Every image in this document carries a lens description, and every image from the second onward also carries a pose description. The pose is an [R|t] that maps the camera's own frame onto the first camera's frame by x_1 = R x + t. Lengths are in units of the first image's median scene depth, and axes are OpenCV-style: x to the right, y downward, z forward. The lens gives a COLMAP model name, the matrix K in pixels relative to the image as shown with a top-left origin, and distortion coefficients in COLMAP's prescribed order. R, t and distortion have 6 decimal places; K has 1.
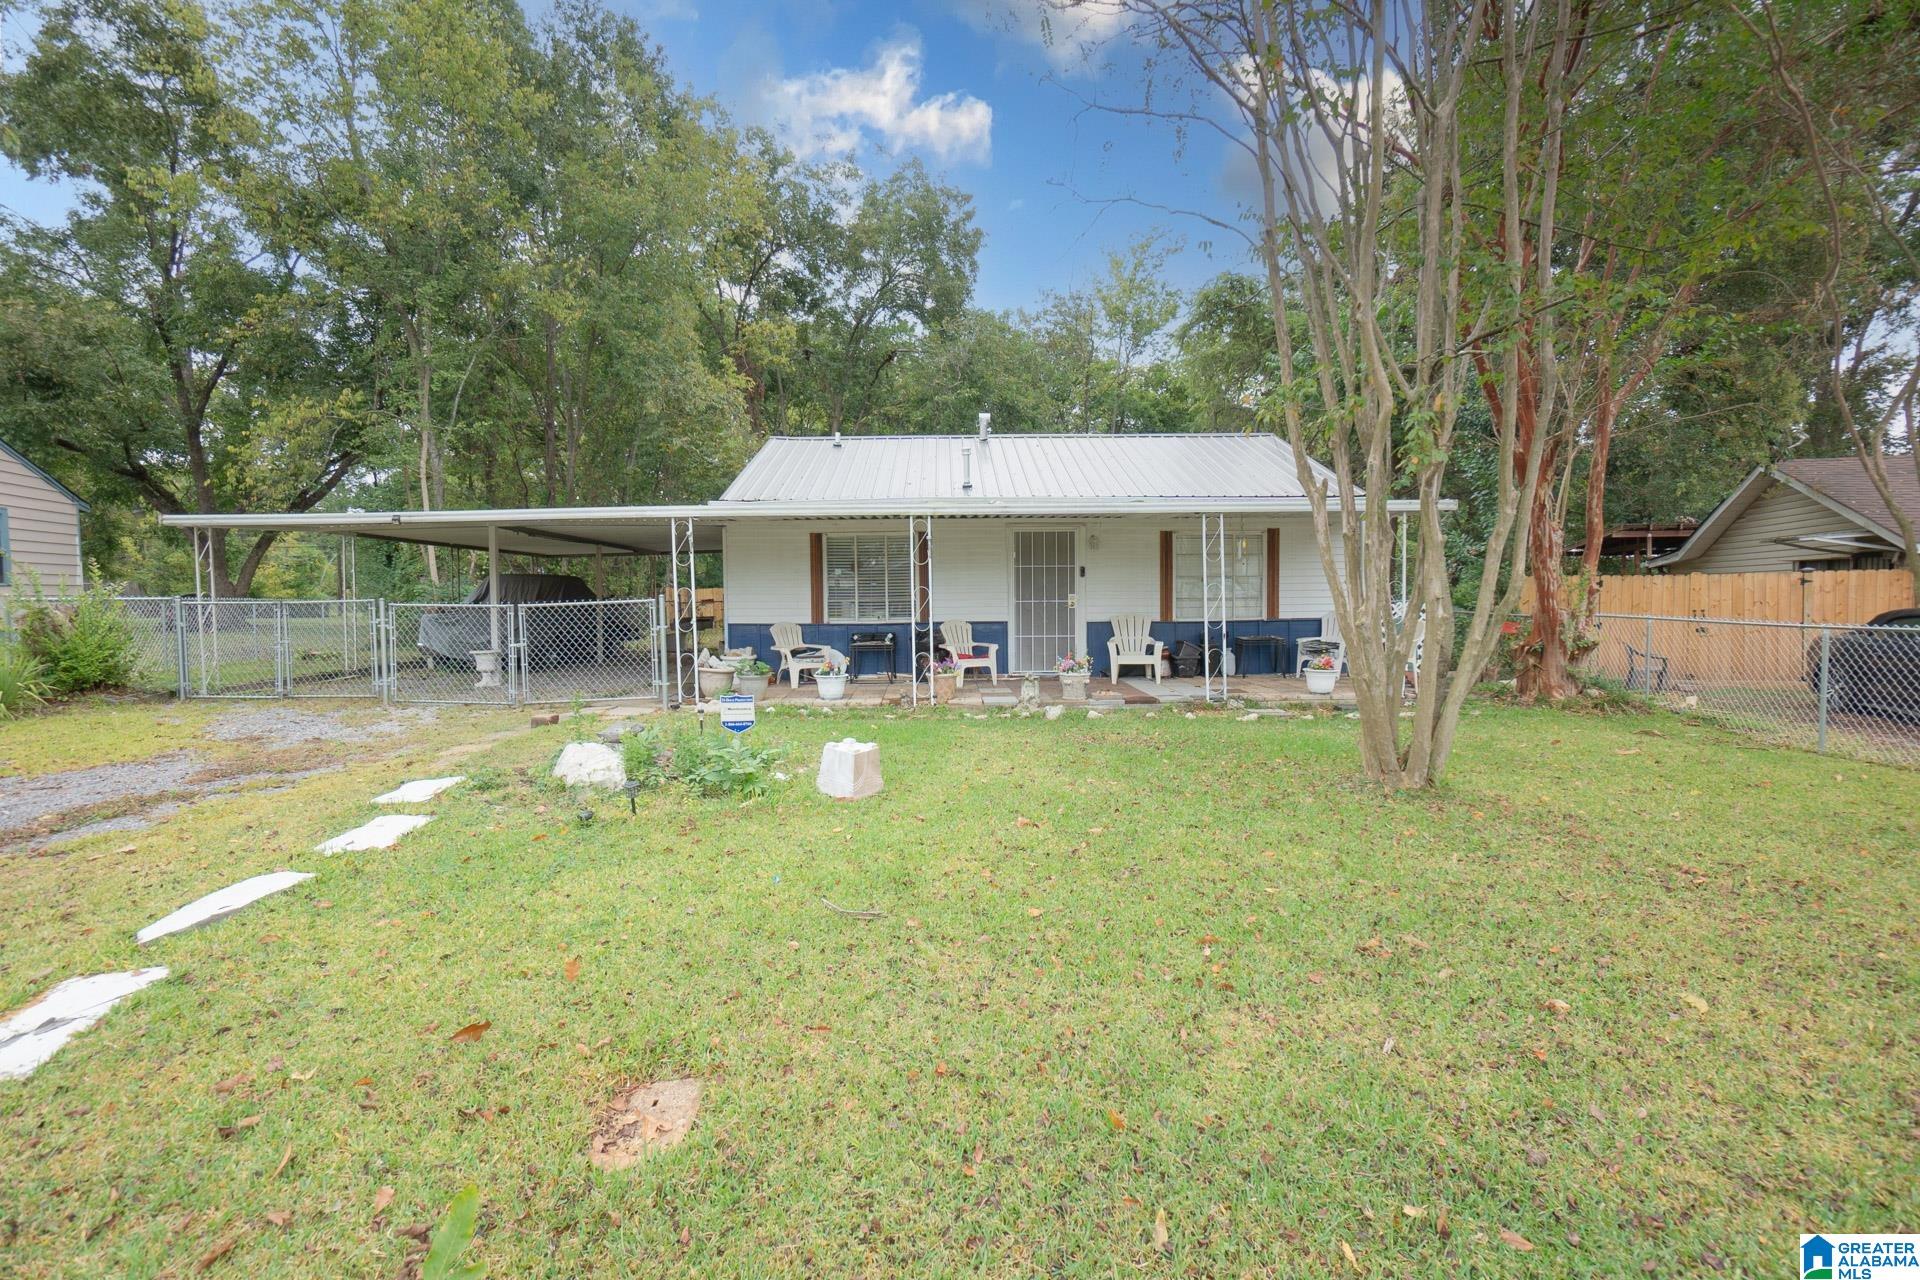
lens RADIAL K [[857.1, 0, 960.0], [0, 857.1, 640.0], [0, 0, 1]] dist [-0.000685, -0.000054]
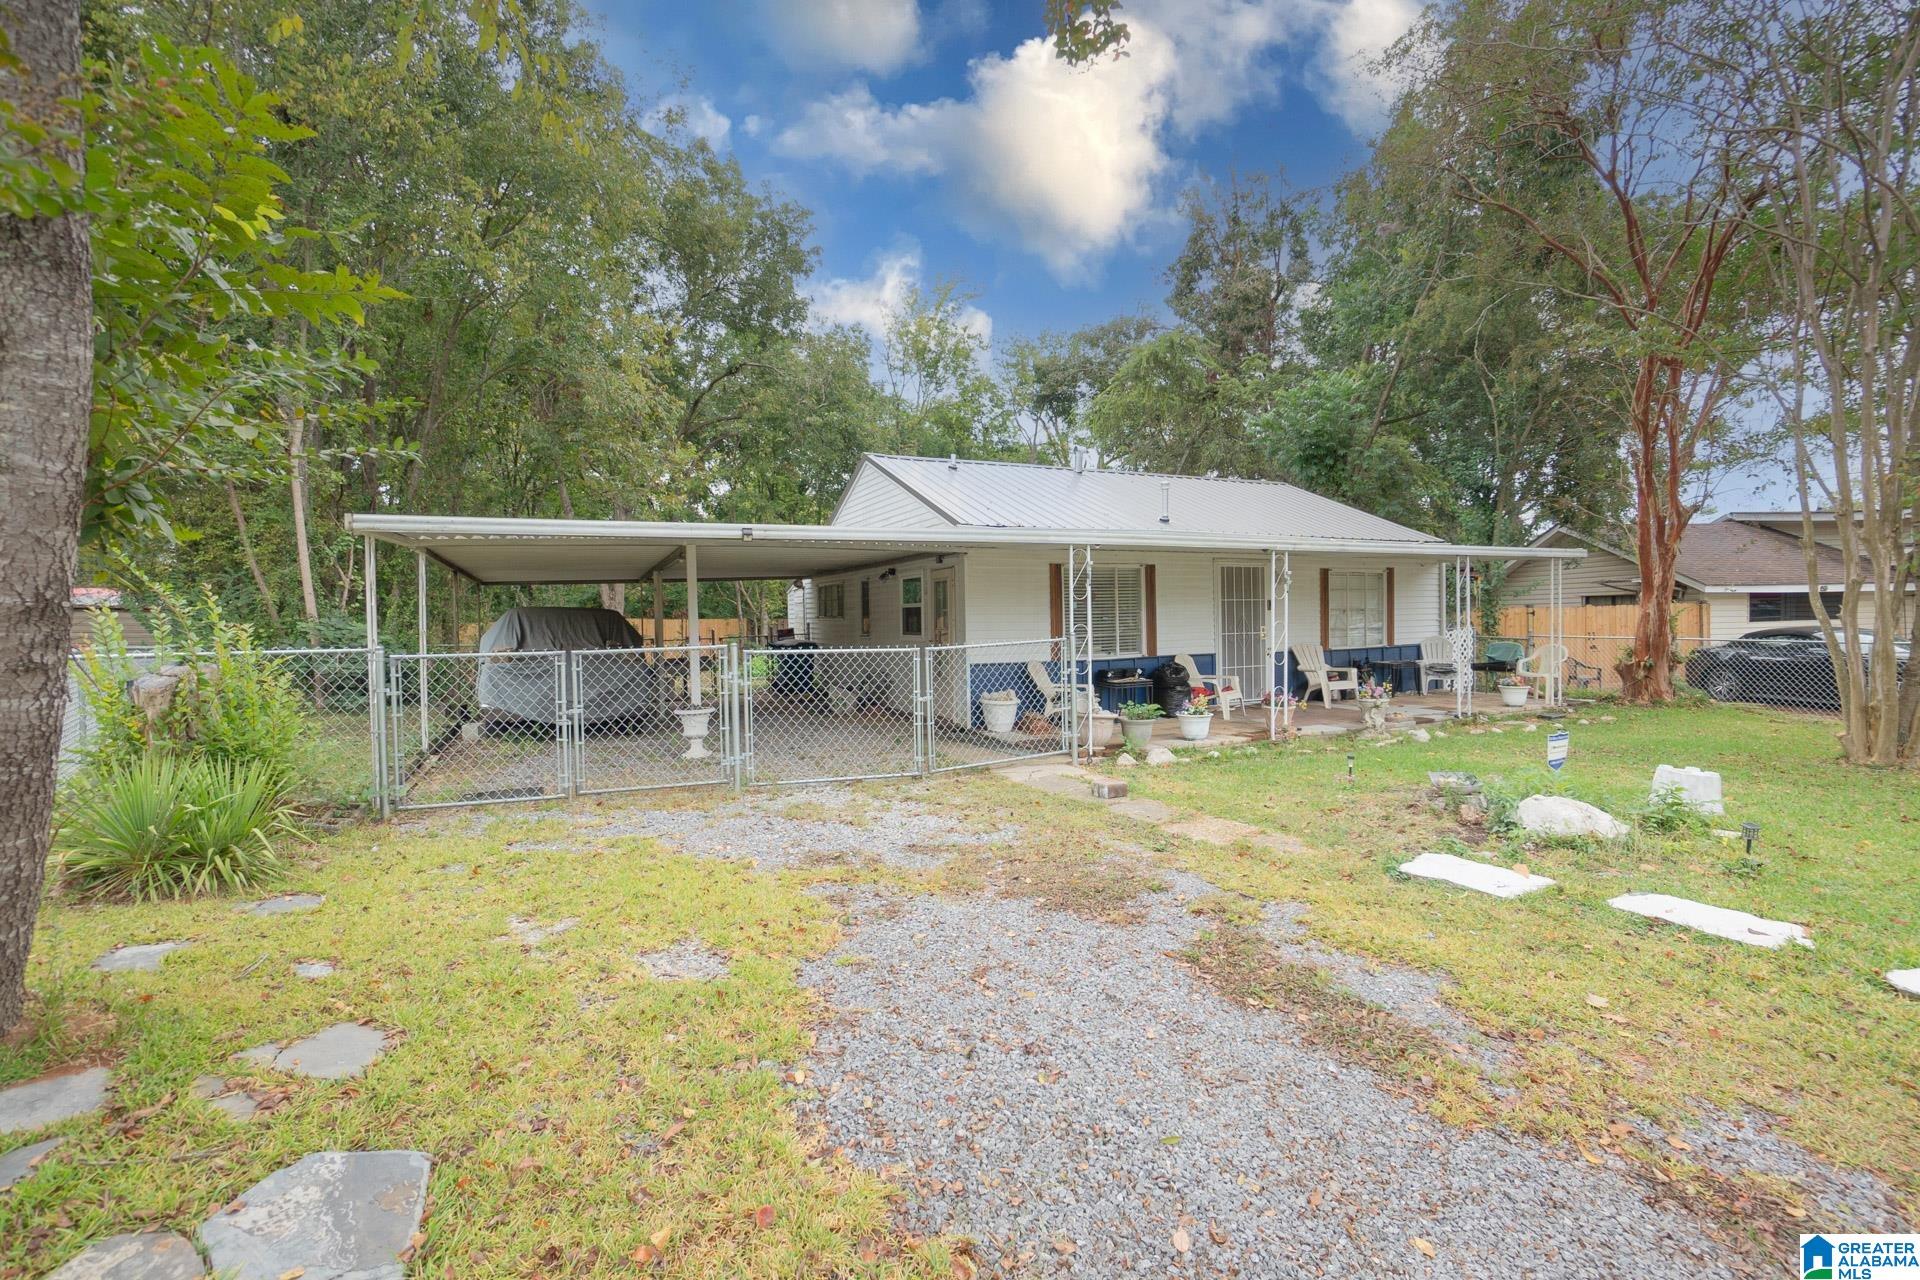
lens RADIAL K [[857.1, 0, 960.0], [0, 857.1, 640.0], [0, 0, 1]] dist [-0.000685, -0.000054]
pose [[0.904264, -0.019472, 0.426529, -0.652653], [0.034626, 0.999014, -0.027801, -0.020103], [-0.425567, 0.039908, 0.904046, 0.208592]]
